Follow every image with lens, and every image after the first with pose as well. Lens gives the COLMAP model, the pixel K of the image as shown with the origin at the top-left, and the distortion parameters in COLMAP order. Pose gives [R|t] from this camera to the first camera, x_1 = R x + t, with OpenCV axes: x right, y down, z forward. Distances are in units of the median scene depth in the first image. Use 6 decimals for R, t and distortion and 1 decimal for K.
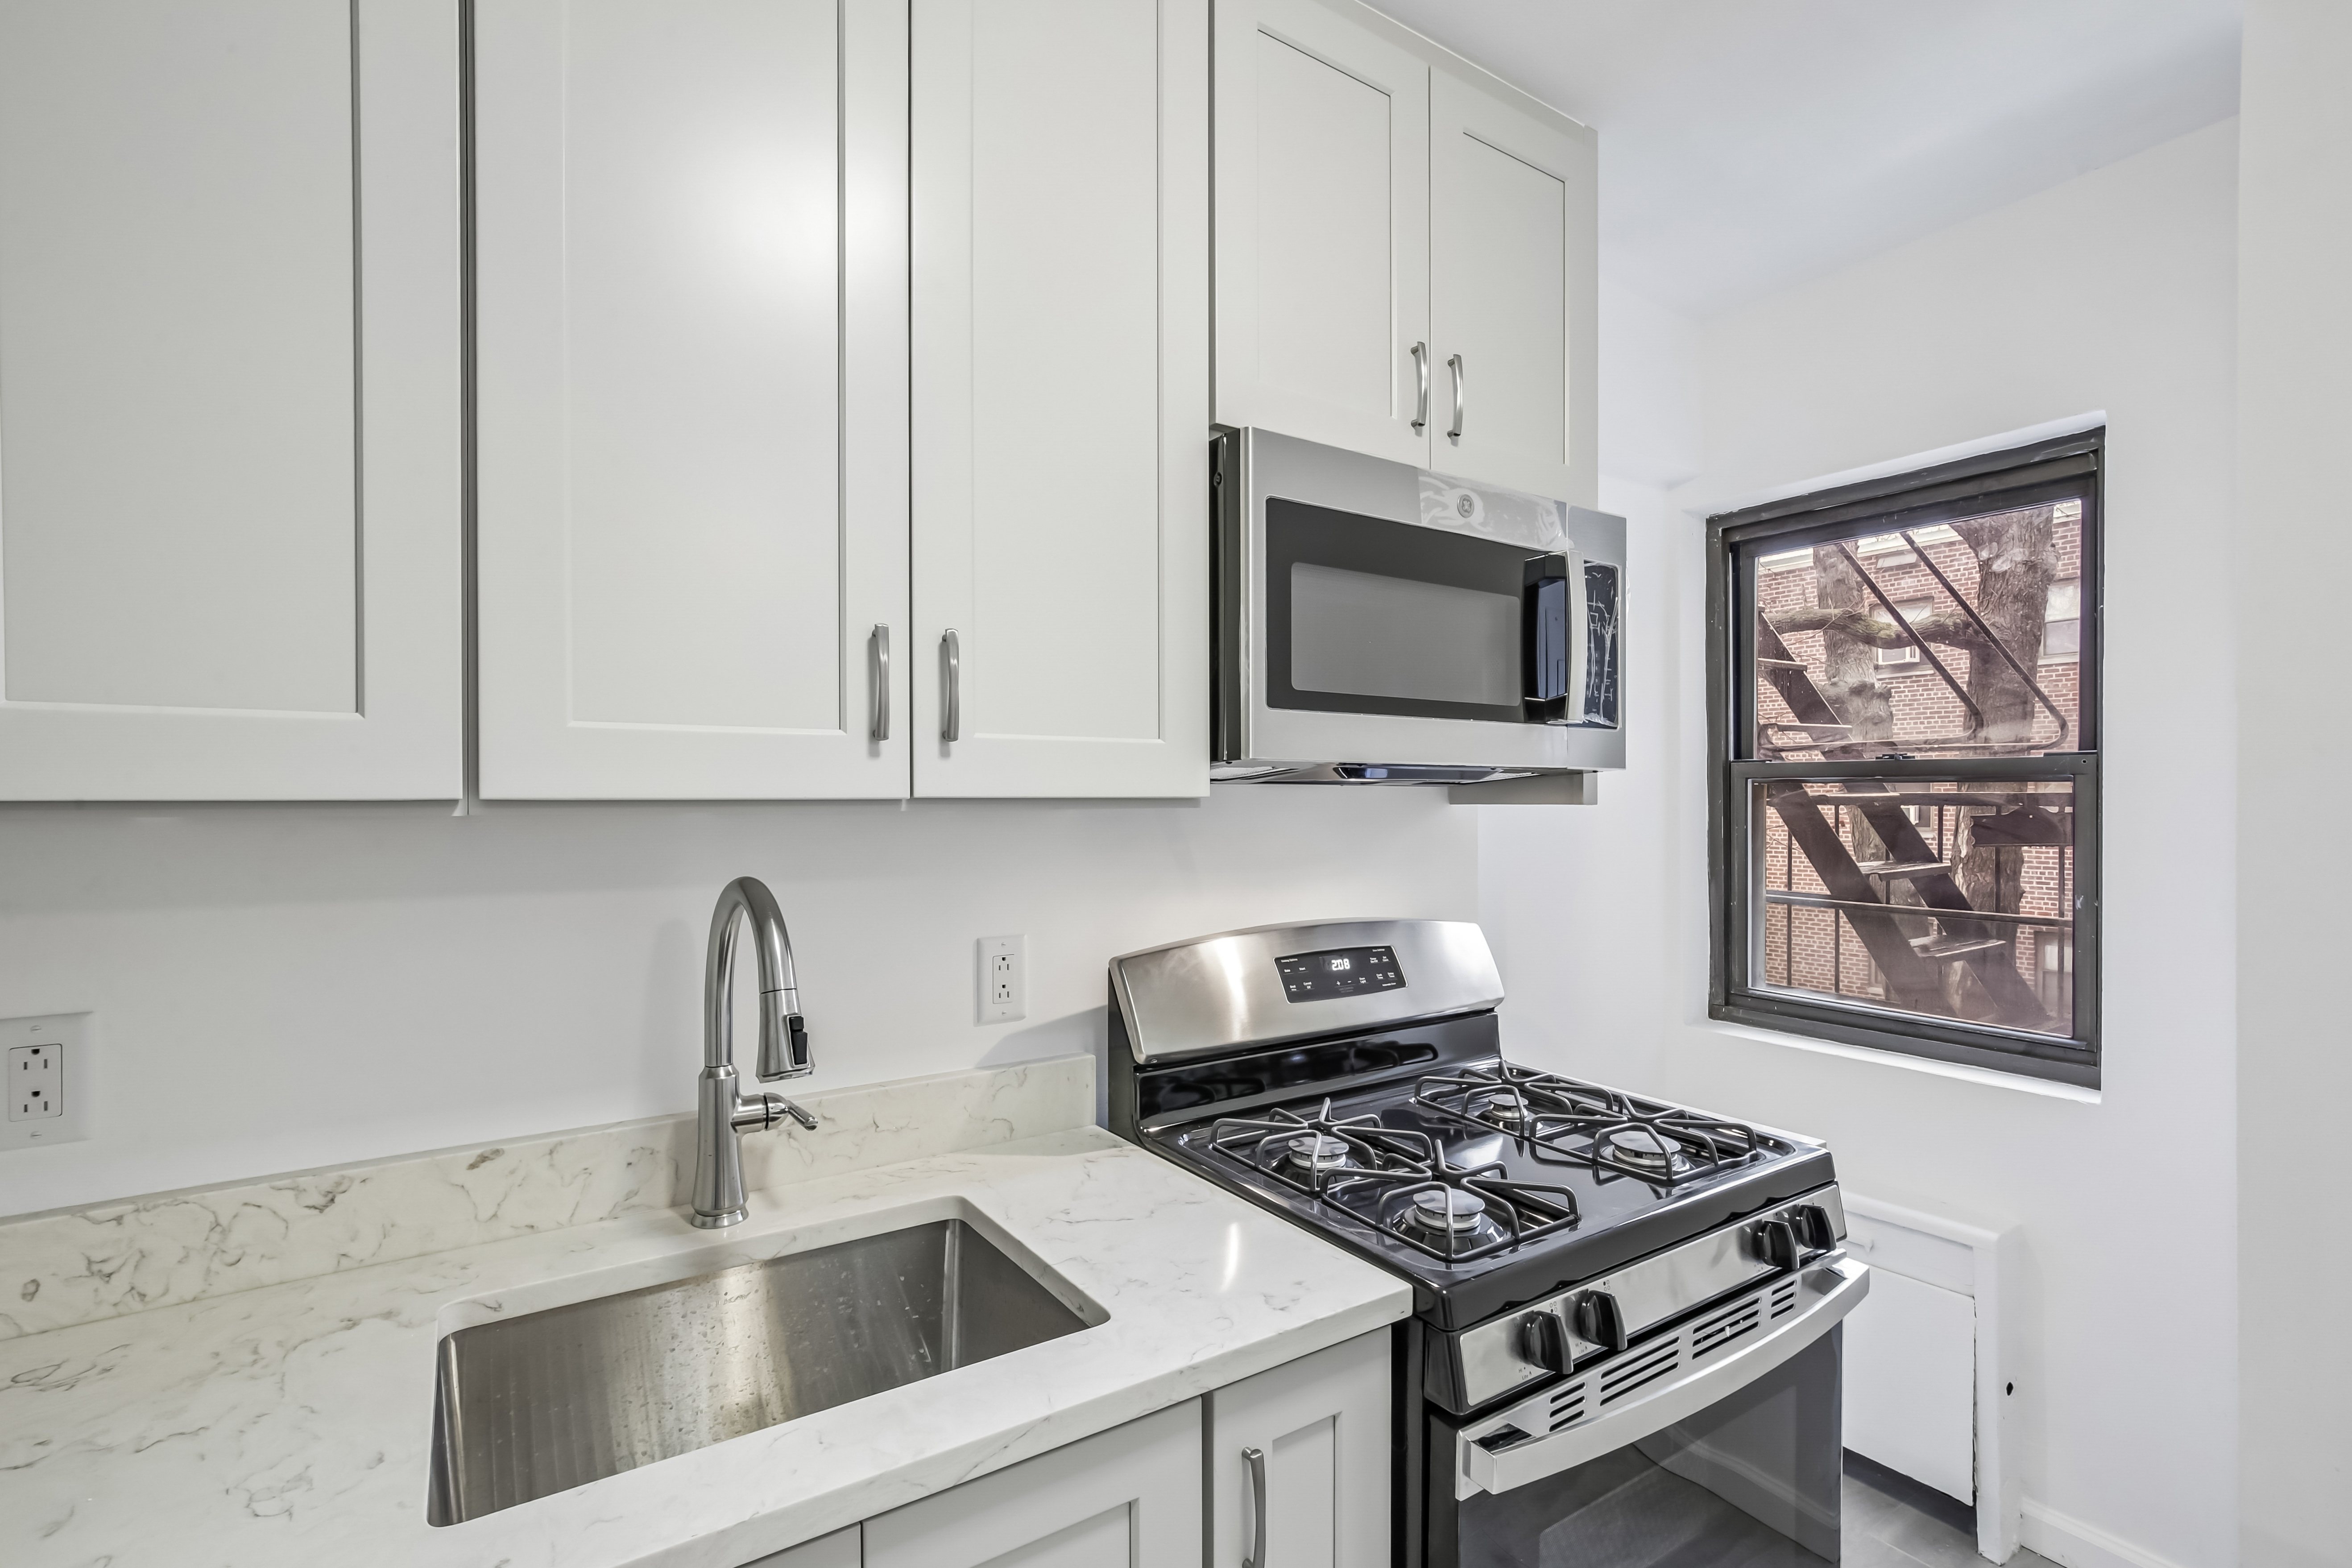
lens RADIAL K [[1080.5, 0, 1176.1], [0, 1080.5, 811.2], [0, 0, 1]] dist [0.001304, 0.000772]
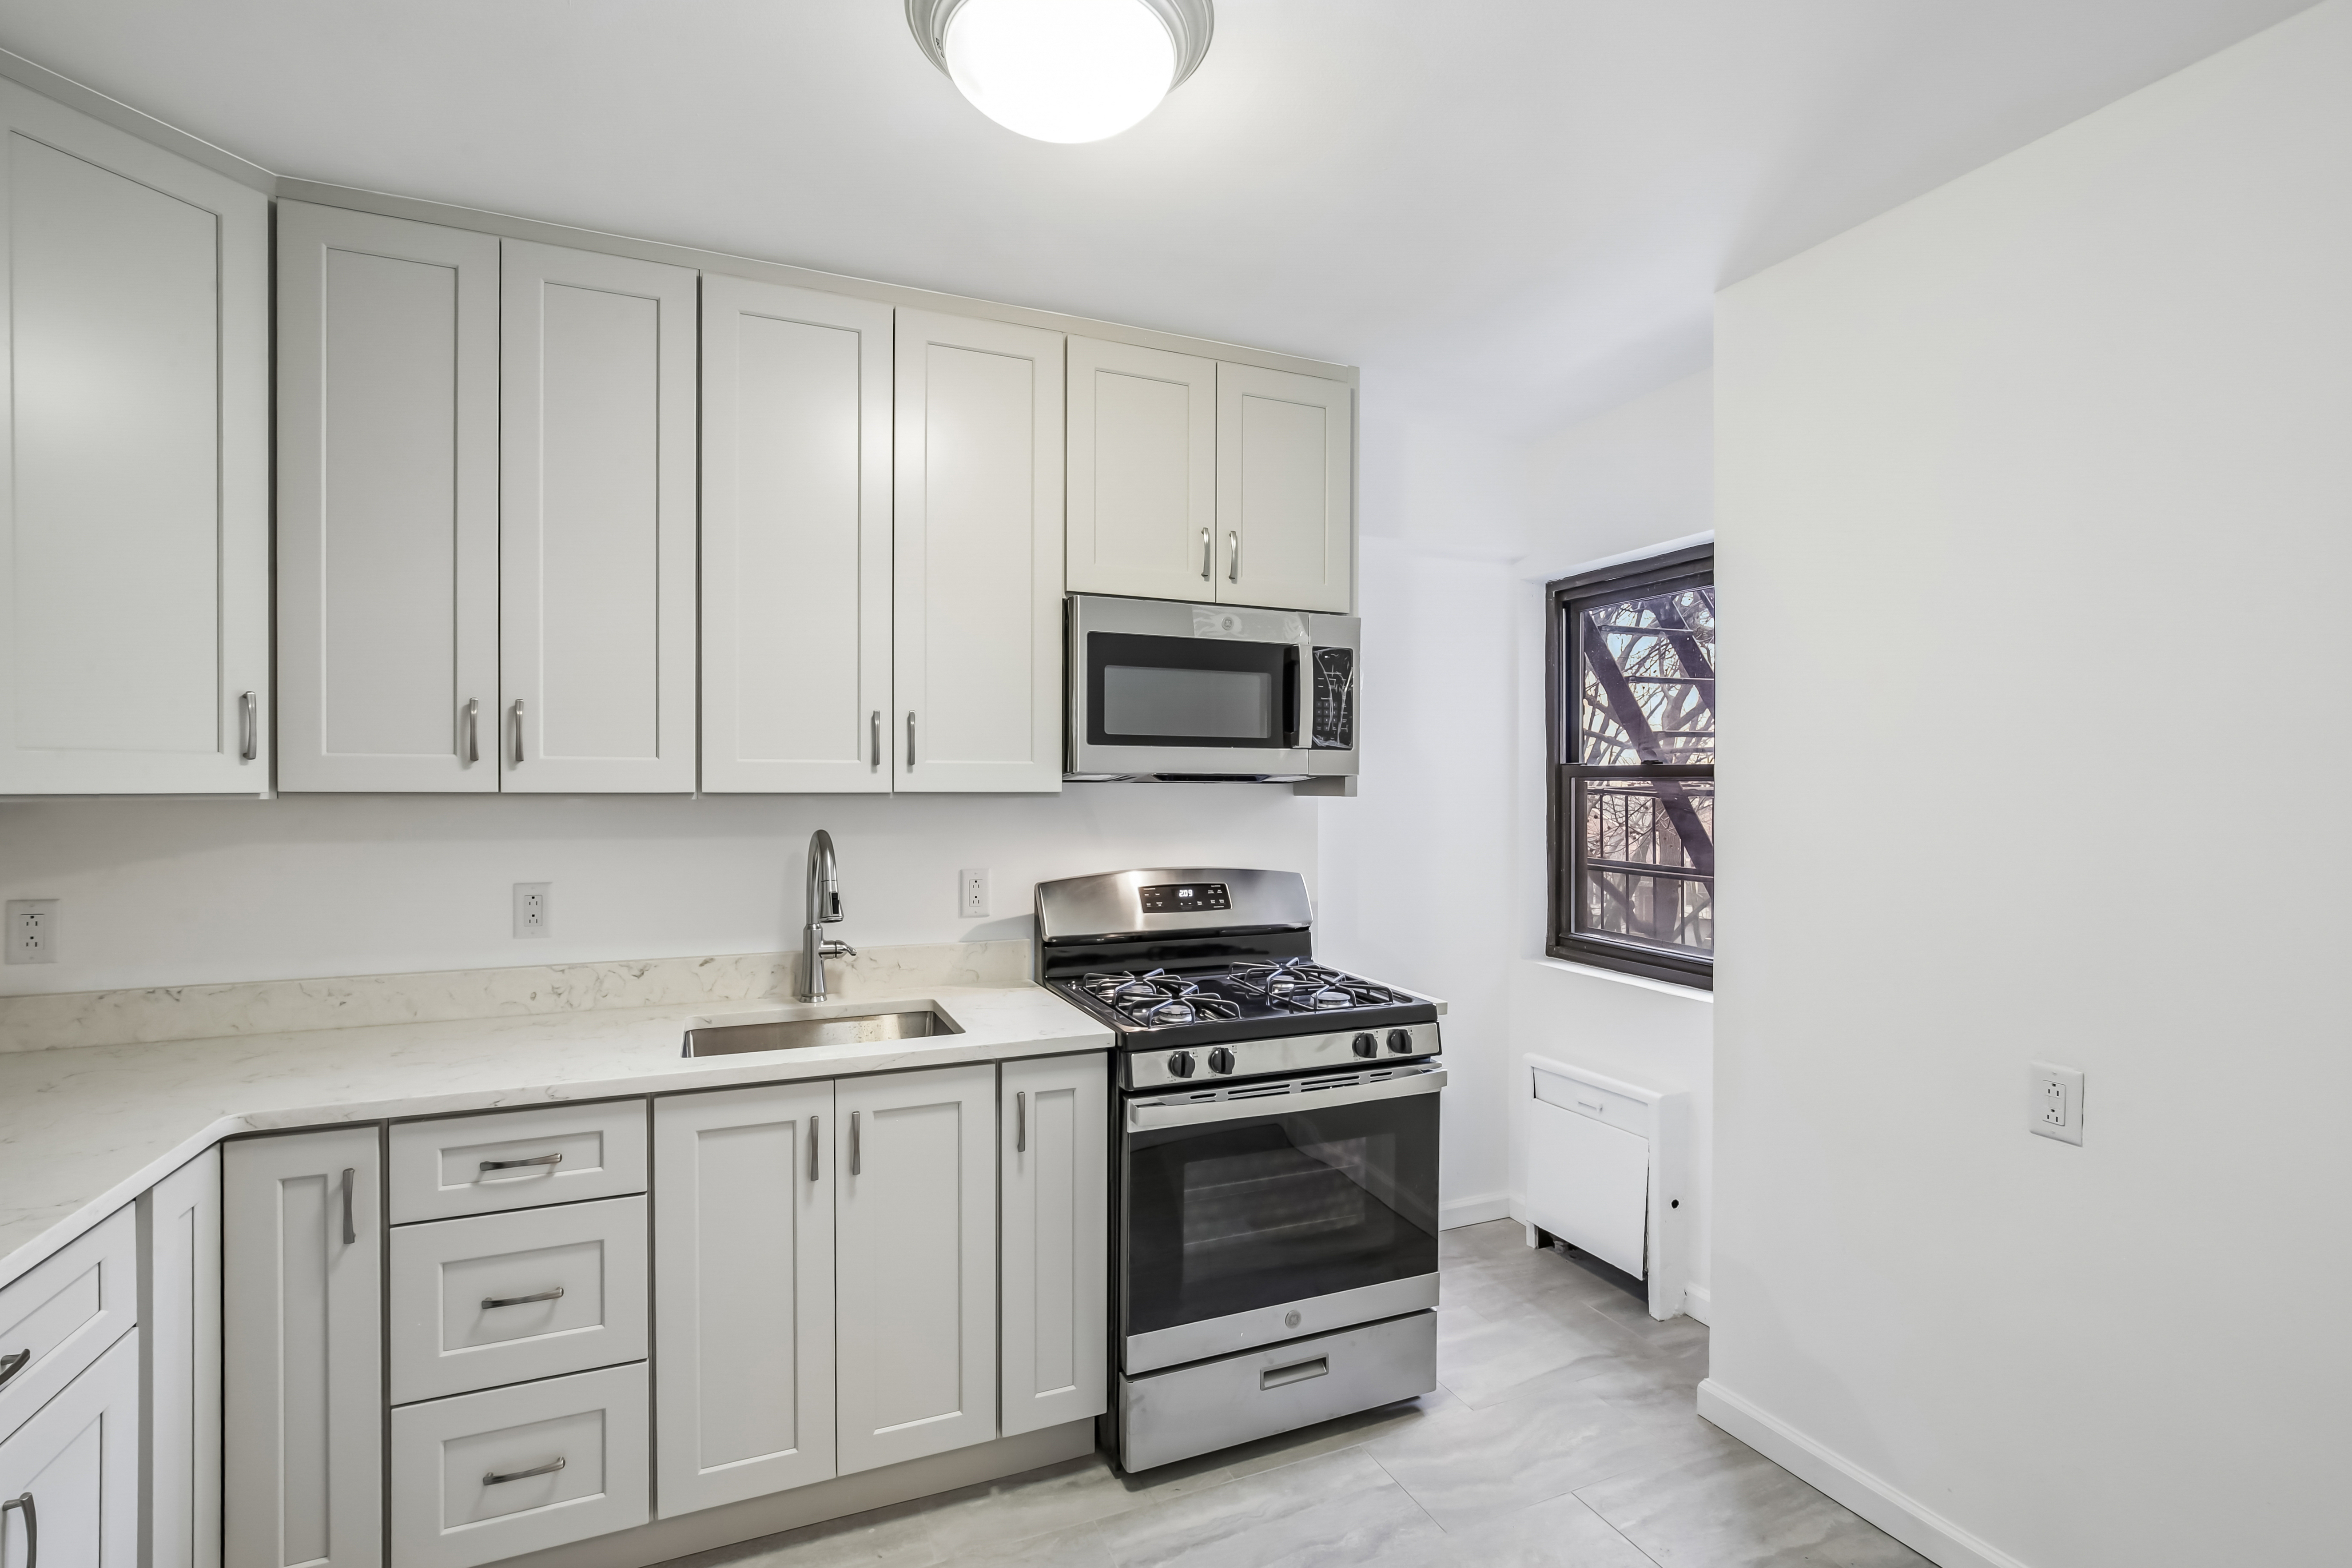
lens RADIAL K [[1071.4, 0, 1177.2], [0, 1071.4, 798.1], [0, 0, 1]] dist [-0.005513, -0.000055]
pose [[0.983687, 0.005684, -0.179799, 0.484729], [-0.005754, 0.999983, 0.000127, -0.002931], [0.179797, 0.000909, 0.983703, -0.675313]]
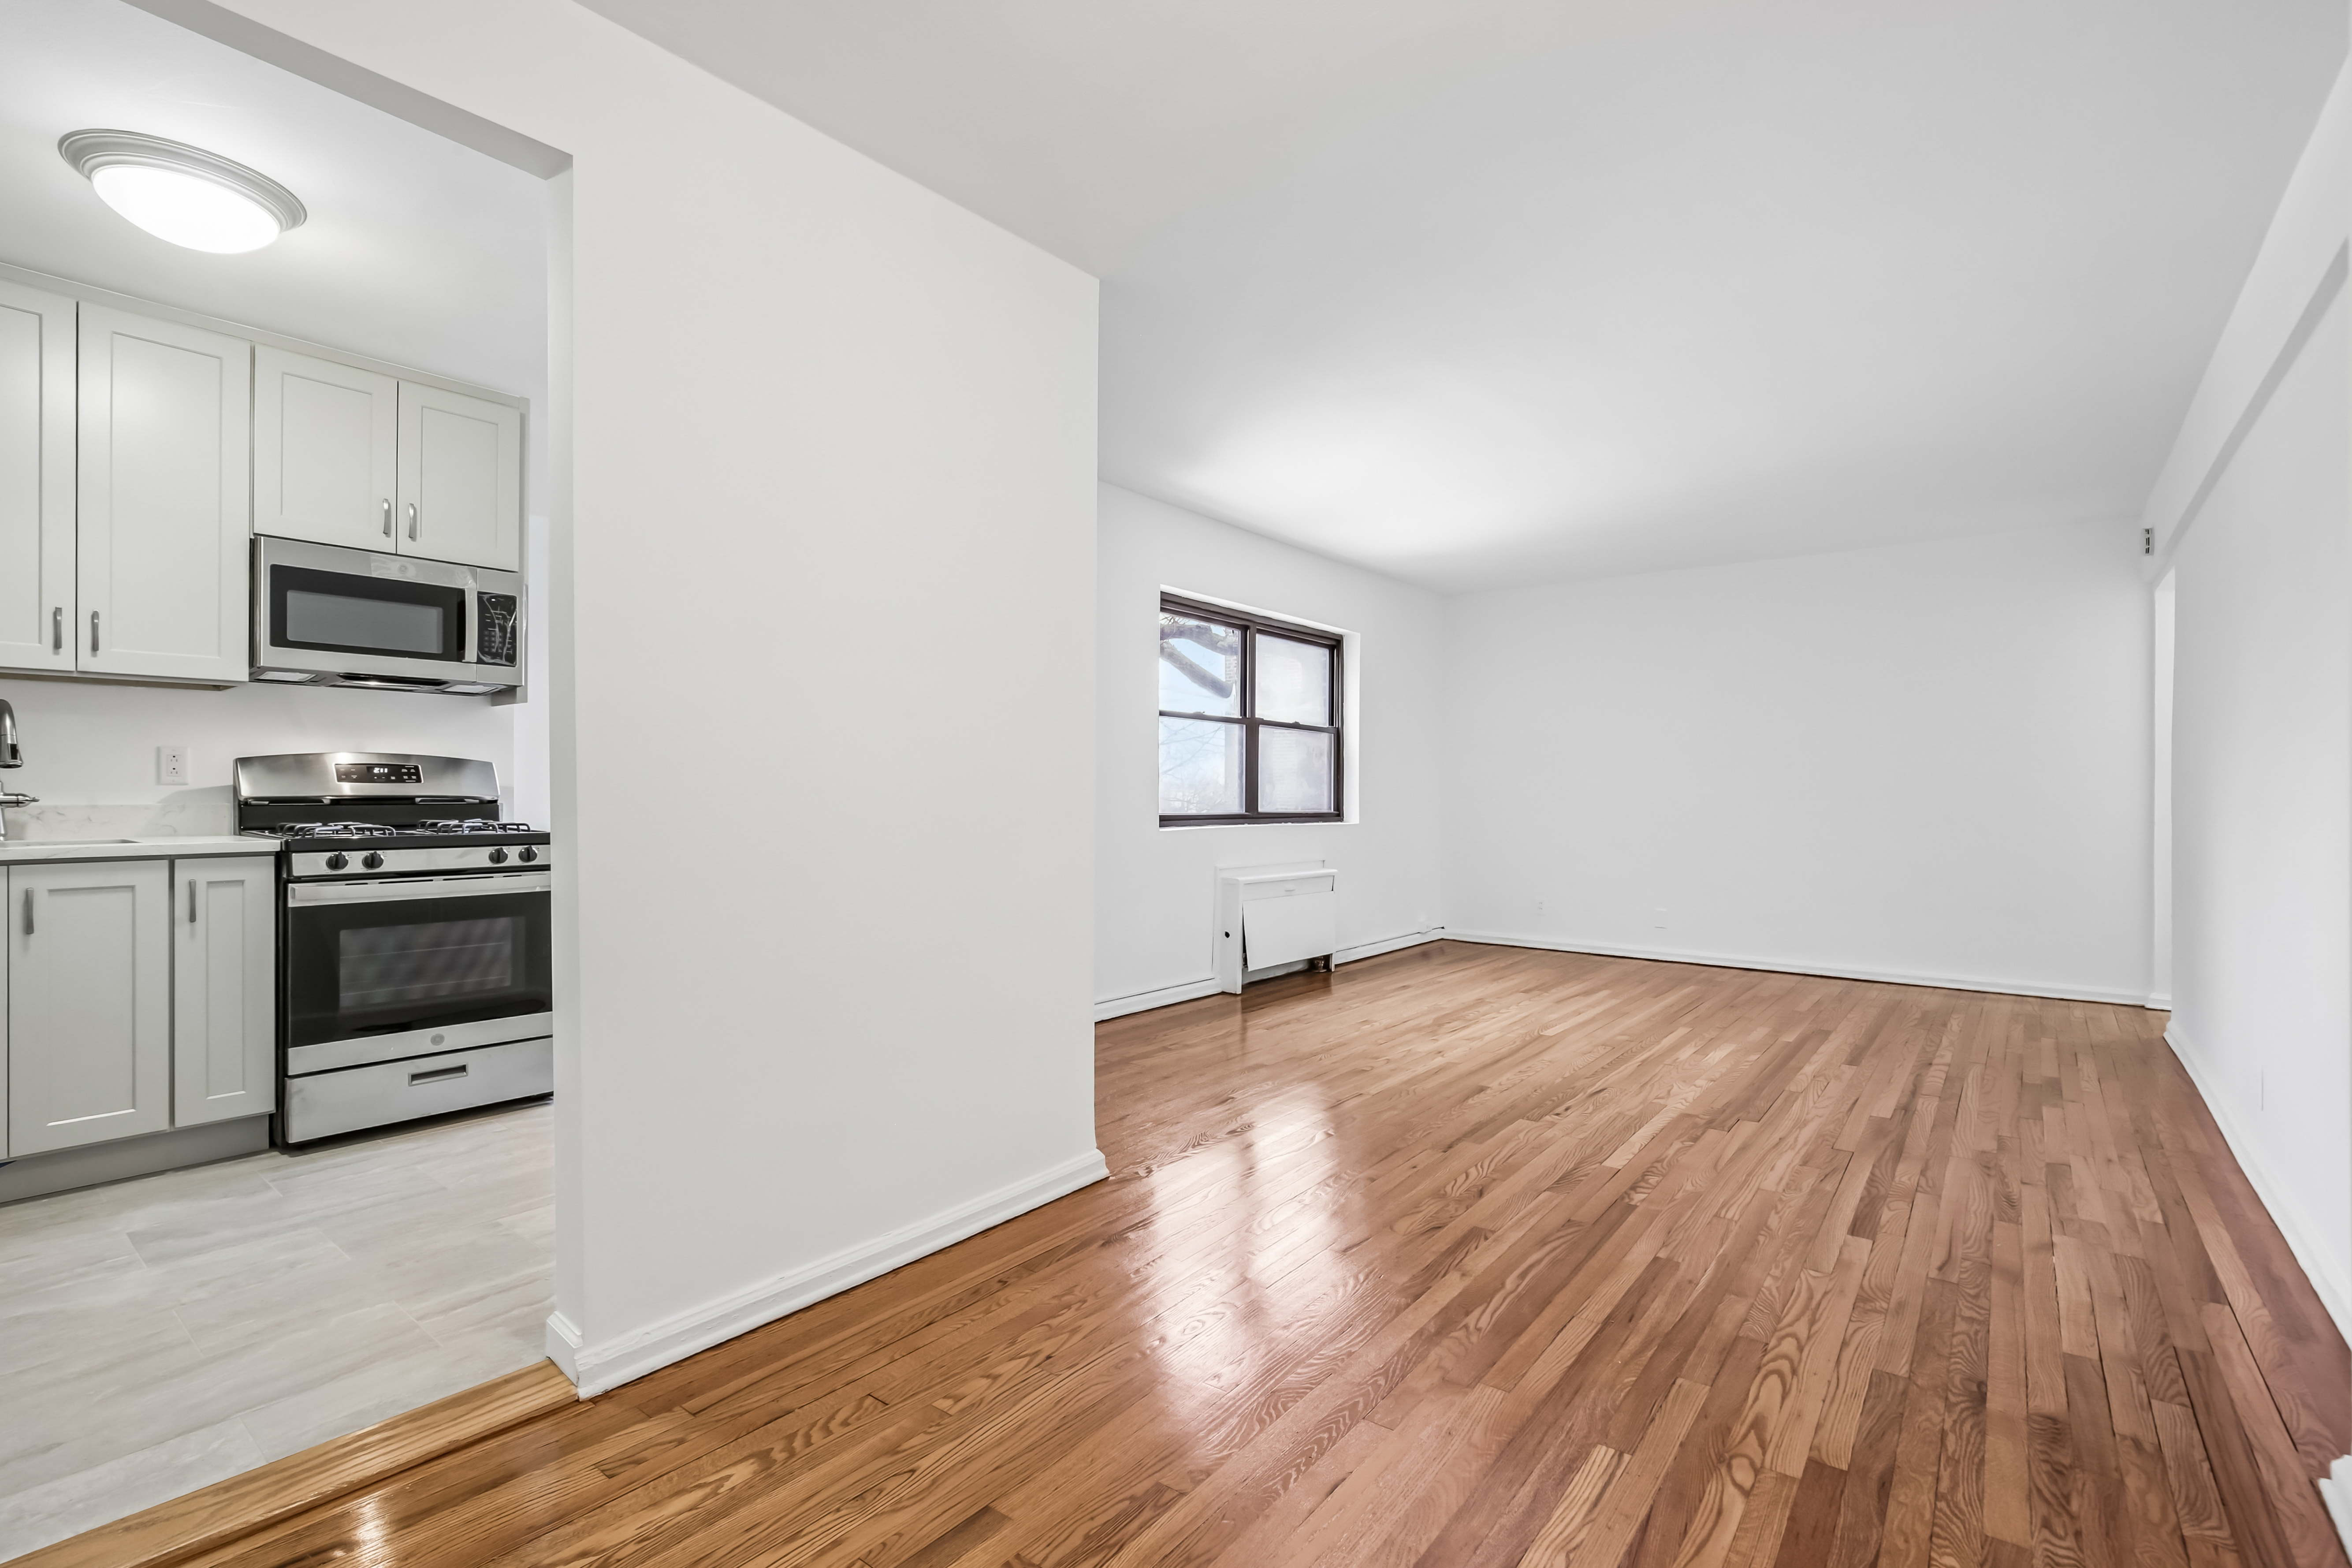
lens RADIAL K [[1089.9, 0, 1175.9], [0, 1089.9, 796.2], [0, 0, 1]] dist [-0.022465, 0.008722]
pose [[0.952791, 0.002280, 0.303618, 1.150602], [0.000474, 0.999959, -0.008997, 0.241632], [-0.303627, 0.008716, 0.952751, -1.764543]]
